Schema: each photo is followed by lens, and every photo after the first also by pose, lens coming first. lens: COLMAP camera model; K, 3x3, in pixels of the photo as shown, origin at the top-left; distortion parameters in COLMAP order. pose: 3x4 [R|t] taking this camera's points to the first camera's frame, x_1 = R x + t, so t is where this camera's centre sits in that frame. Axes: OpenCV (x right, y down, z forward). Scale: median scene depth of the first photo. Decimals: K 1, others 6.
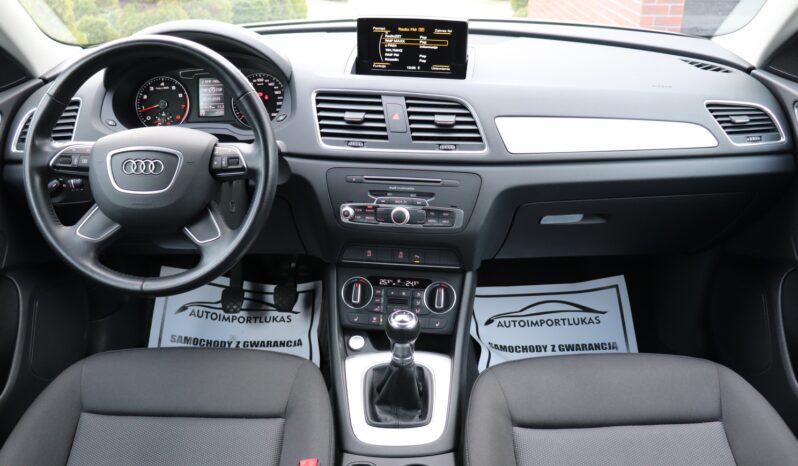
lens RADIAL K [[655.7, 0, 399.0], [0, 655.7, 233.0], [0, 0, 1]] dist [-0.181599, 0.154696]
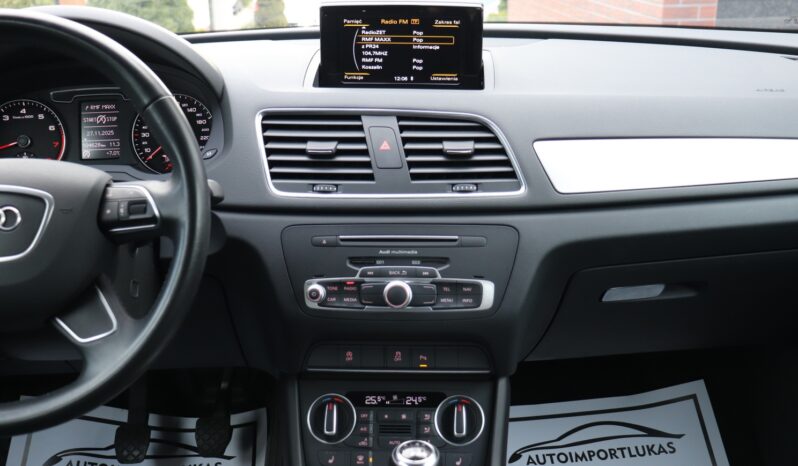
lens RADIAL K [[842.3, 0, 399.0], [0, 842.3, 233.0], [0, 0, 1]] dist [-0.116915, 0.225258]
pose [[0.997368, -0.031737, 0.065189, -0.047044], [0.040497, 0.989633, -0.137789, 0.027442], [-0.060140, 0.140067, 0.988314, 0.157452]]
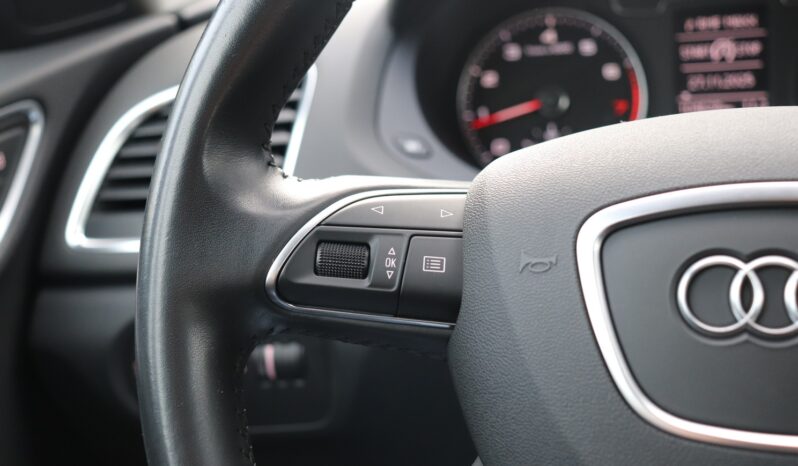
lens RADIAL K [[1143.8, 0, 399.0], [0, 1143.8, 233.0], [0, 0, 1]] dist [0.013317, 0.014676]
pose [[0.972499, -0.008120, -0.232766, -0.343804], [-0.033867, 0.983840, -0.175817, -0.047259], [0.230432, 0.178865, 0.956508, 0.521919]]
